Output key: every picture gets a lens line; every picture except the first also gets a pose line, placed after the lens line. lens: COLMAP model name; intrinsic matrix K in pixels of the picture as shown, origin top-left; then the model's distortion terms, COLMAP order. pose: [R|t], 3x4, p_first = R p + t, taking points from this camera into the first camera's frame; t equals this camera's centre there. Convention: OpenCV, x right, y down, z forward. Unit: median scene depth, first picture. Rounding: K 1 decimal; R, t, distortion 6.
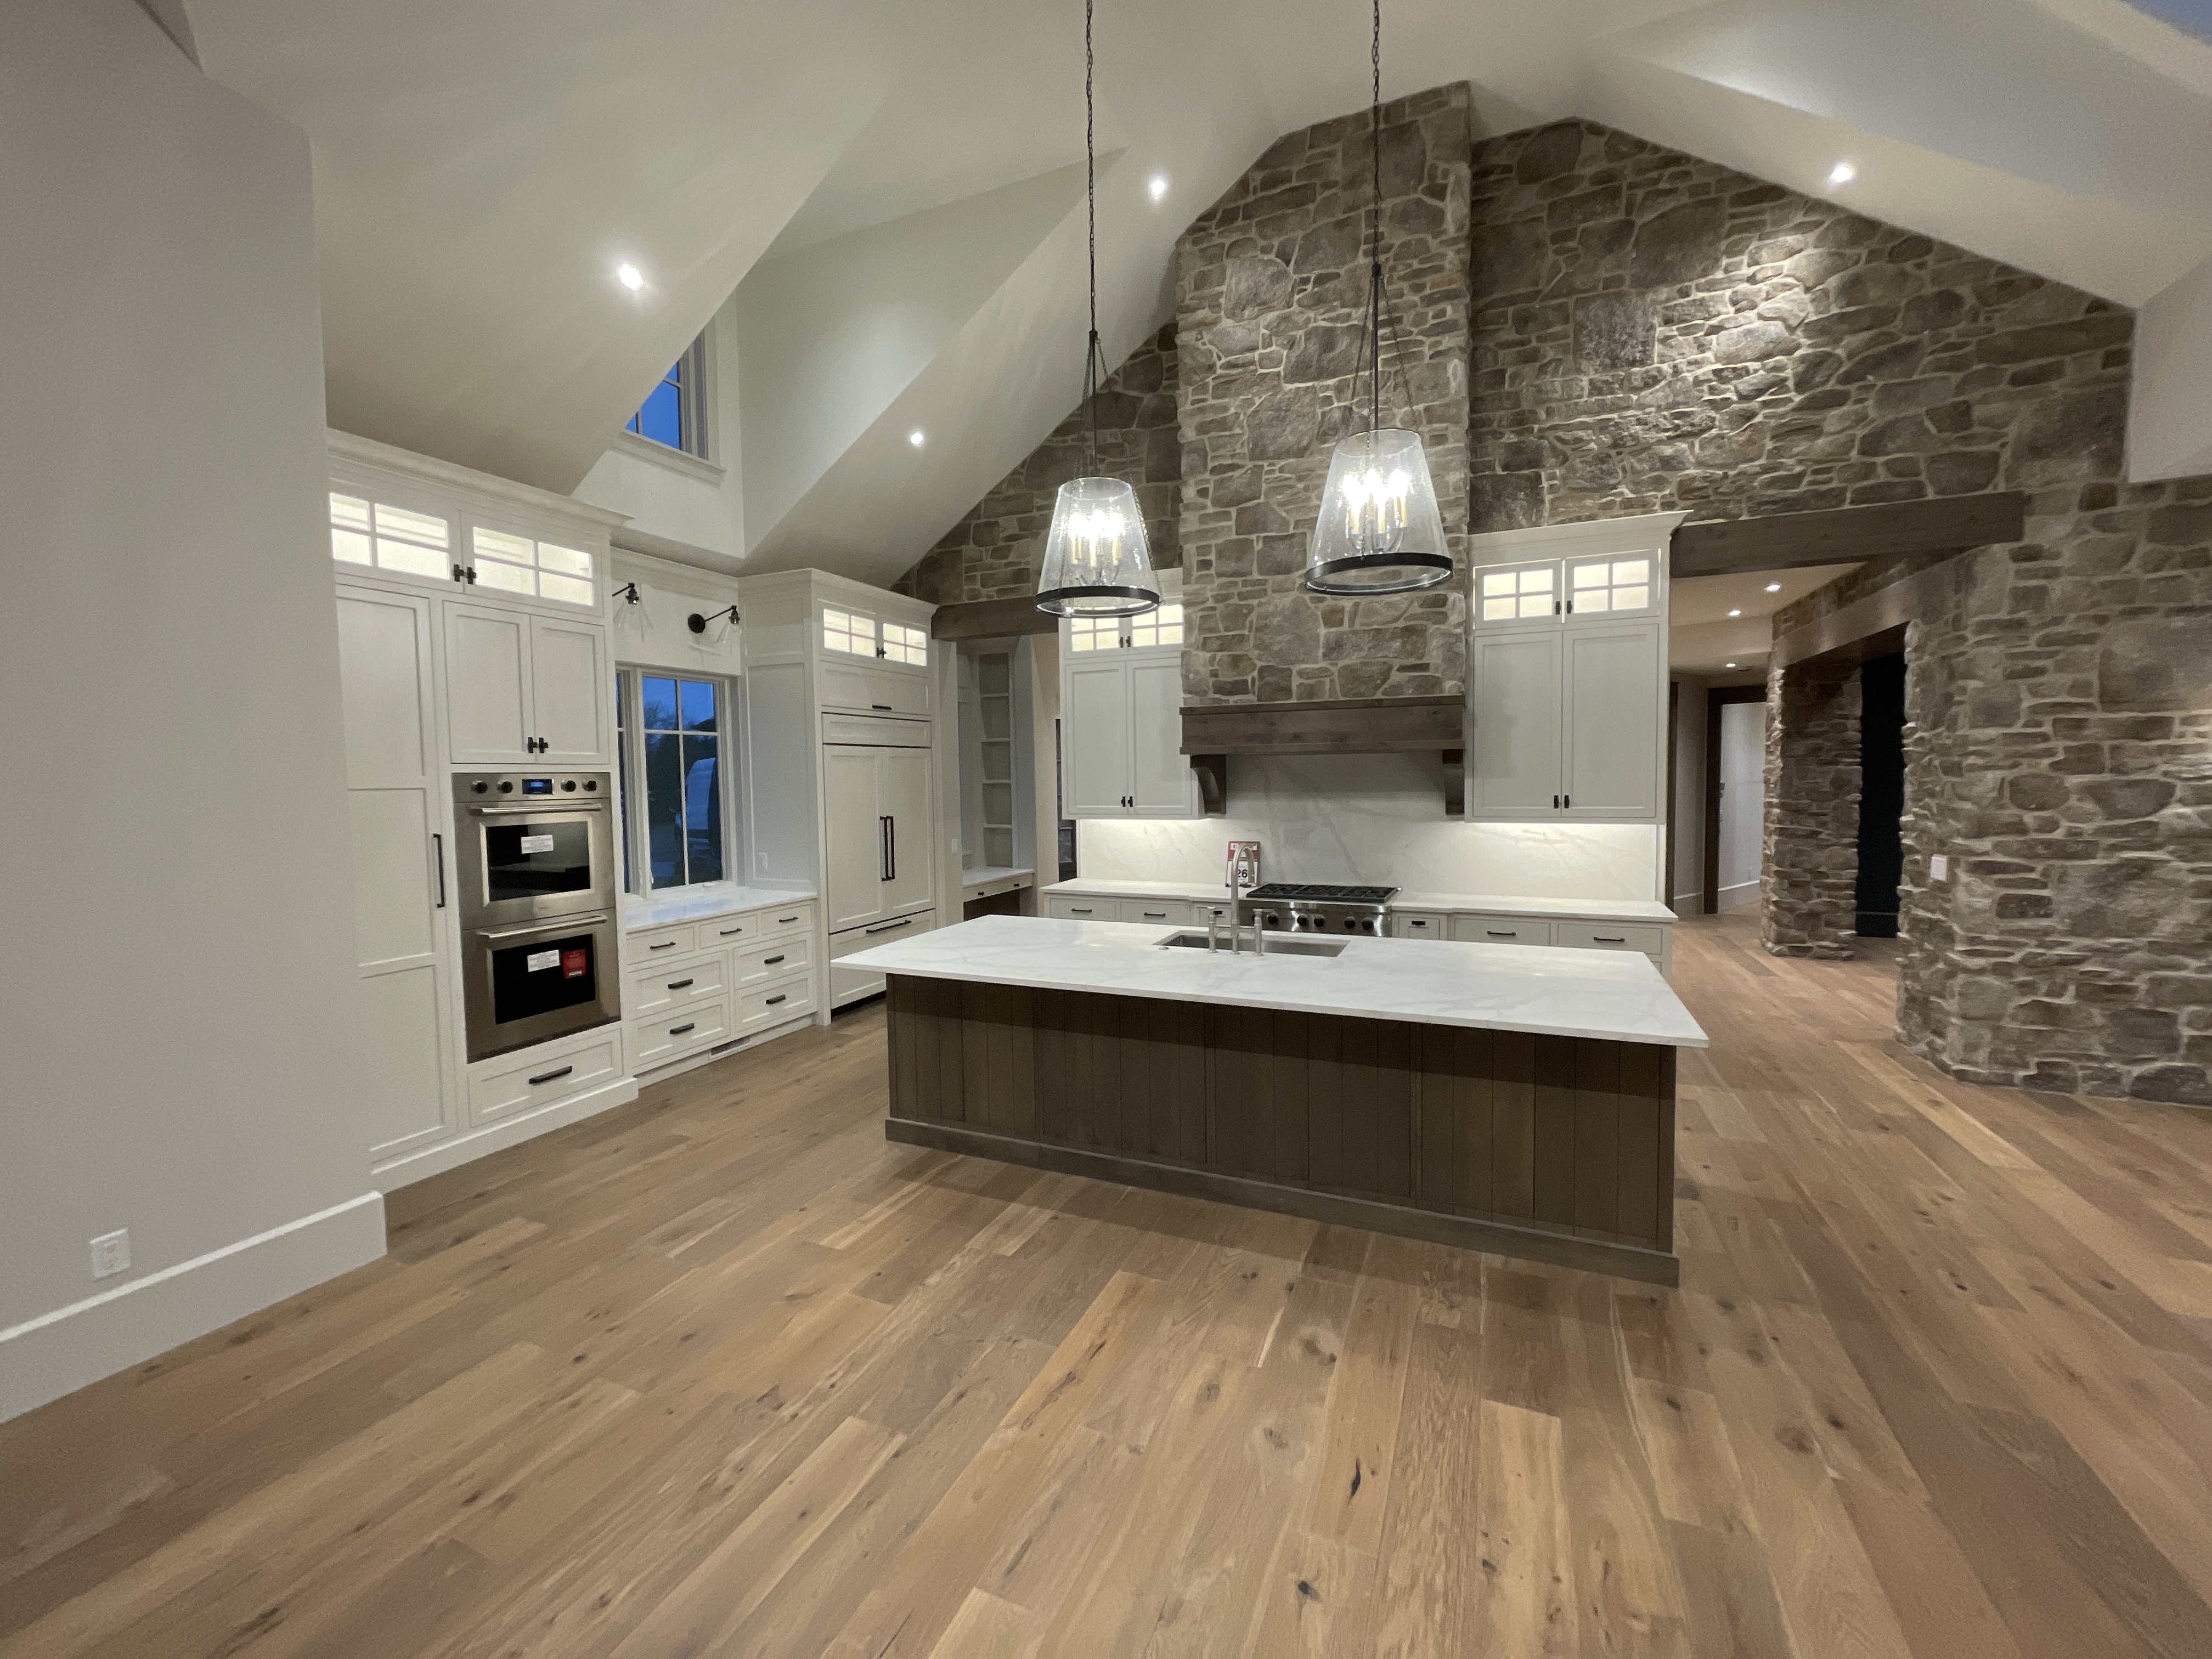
lens RADIAL K [[888.6, 0, 1106.4], [0, 888.6, 822.0], [0, 0, 1]] dist [-0.004147, 0.000010]
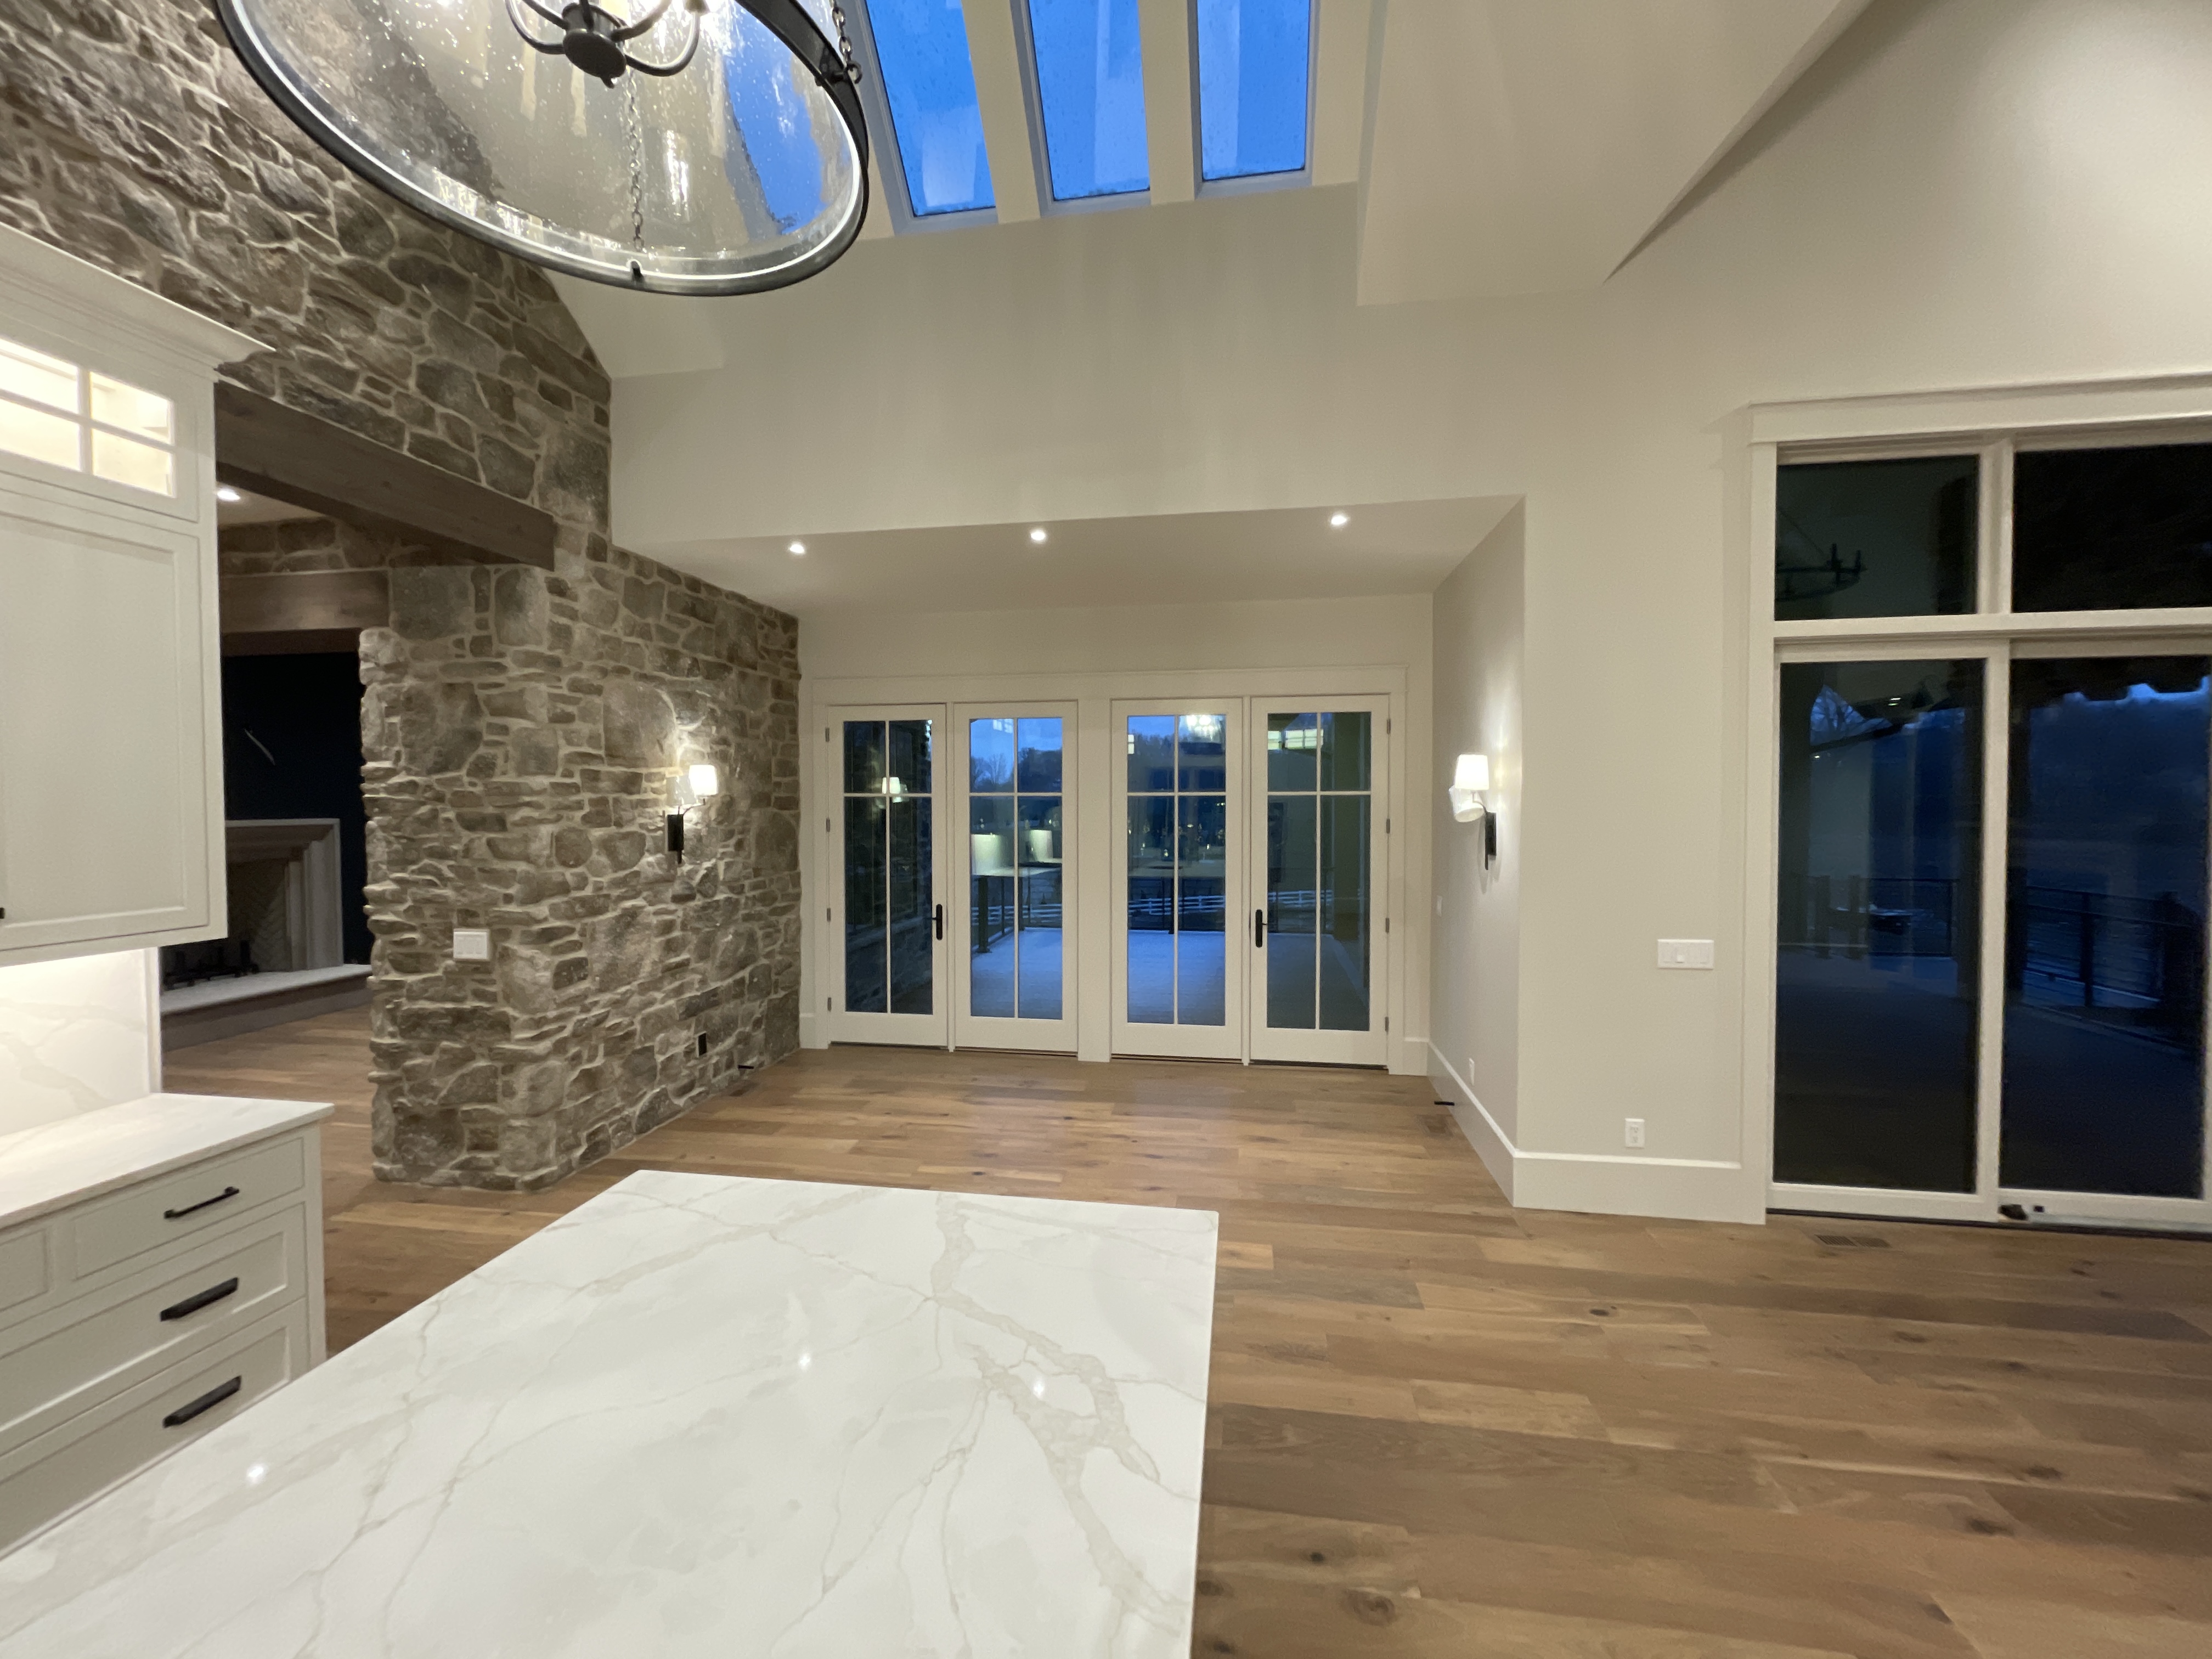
lens RADIAL K [[888.6, 0, 1106.4], [0, 888.6, 822.0], [0, 0, 1]] dist [-0.004147, 0.000010]
pose [[-0.258908, -0.008019, 0.965869, 0.007699], [0.056599, 0.998121, 0.023459, -0.049929], [-0.964242, 0.060741, -0.257968, 0.692230]]
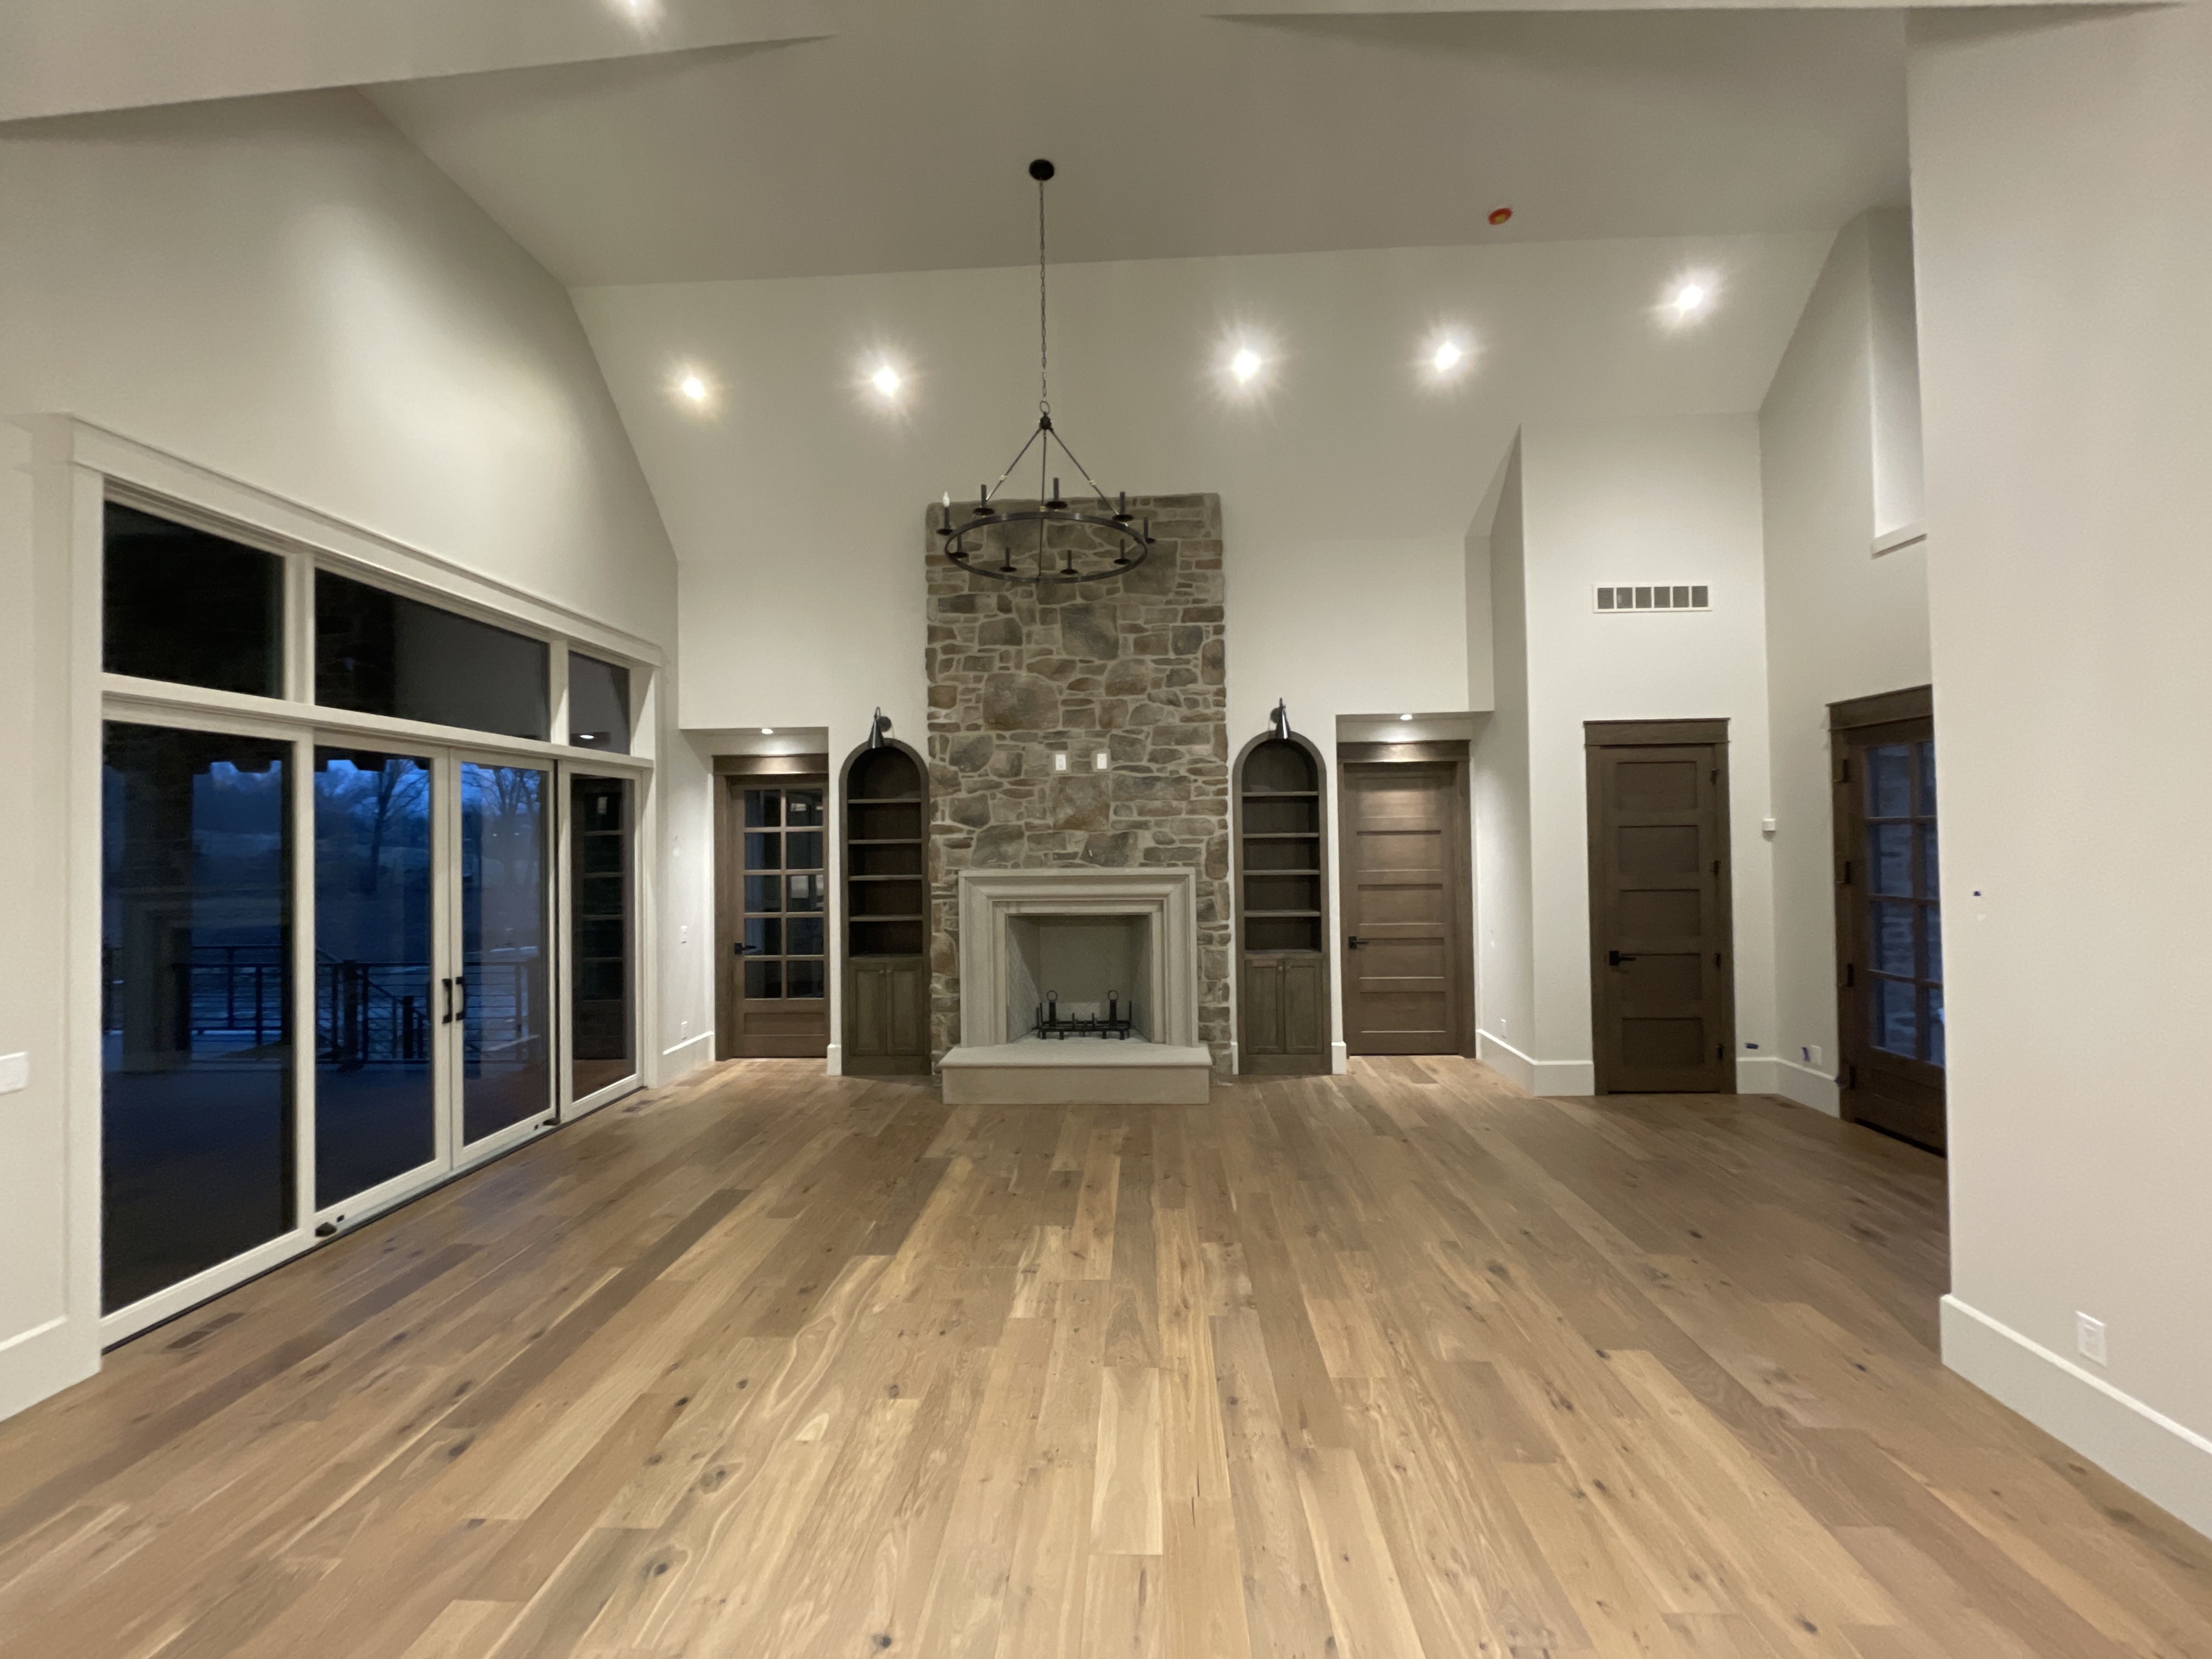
lens RADIAL K [[888.6, 0, 1106.4], [0, 888.6, 822.0], [0, 0, 1]] dist [-0.004147, 0.000010]
pose [[-0.931611, 0.021989, -0.362792, 0.139582], [0.009665, 0.999314, 0.035750, -0.076726], [0.363329, 0.029798, -0.931184, 0.844355]]
